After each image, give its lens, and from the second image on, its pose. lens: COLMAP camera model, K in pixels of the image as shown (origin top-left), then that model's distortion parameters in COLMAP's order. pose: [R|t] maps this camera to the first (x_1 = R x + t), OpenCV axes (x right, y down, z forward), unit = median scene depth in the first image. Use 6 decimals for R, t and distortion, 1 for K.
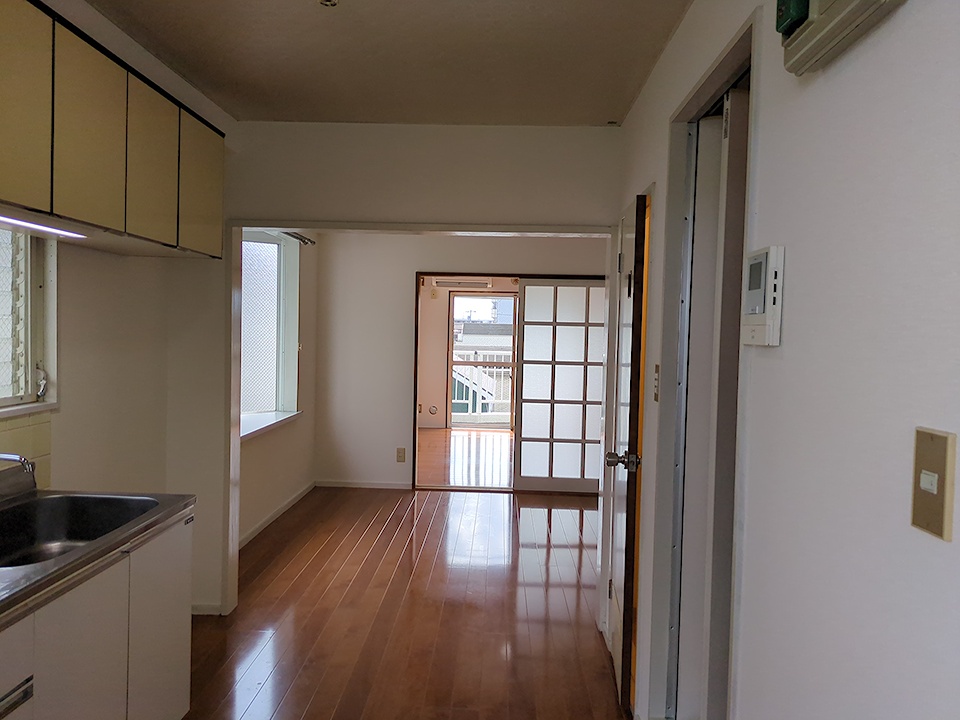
lens RADIAL K [[723.9, 0, 475.1], [0, 723.9, 355.1], [0, 0, 1]] dist [0.045012, -0.043128]
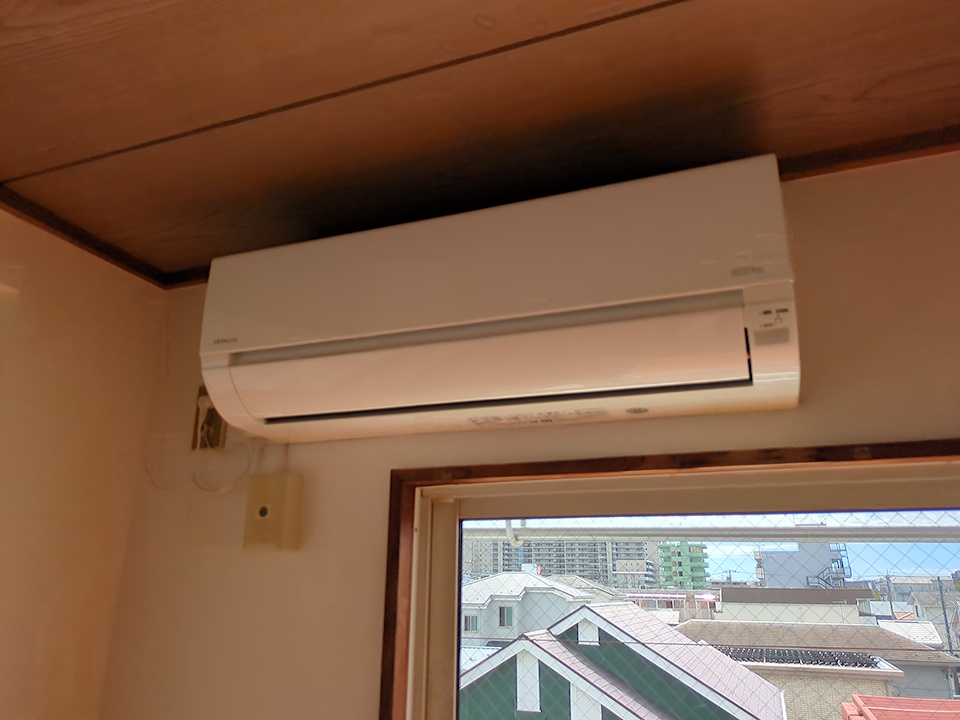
lens RADIAL K [[723.9, 0, 475.1], [0, 723.9, 355.1], [0, 0, 1]] dist [0.045012, -0.043128]
pose [[0.942605, -0.133698, -0.305974, 0.008807], [0.019980, 0.937280, -0.348003, -0.010528], [0.333311, 0.321916, 0.886157, 0.135420]]
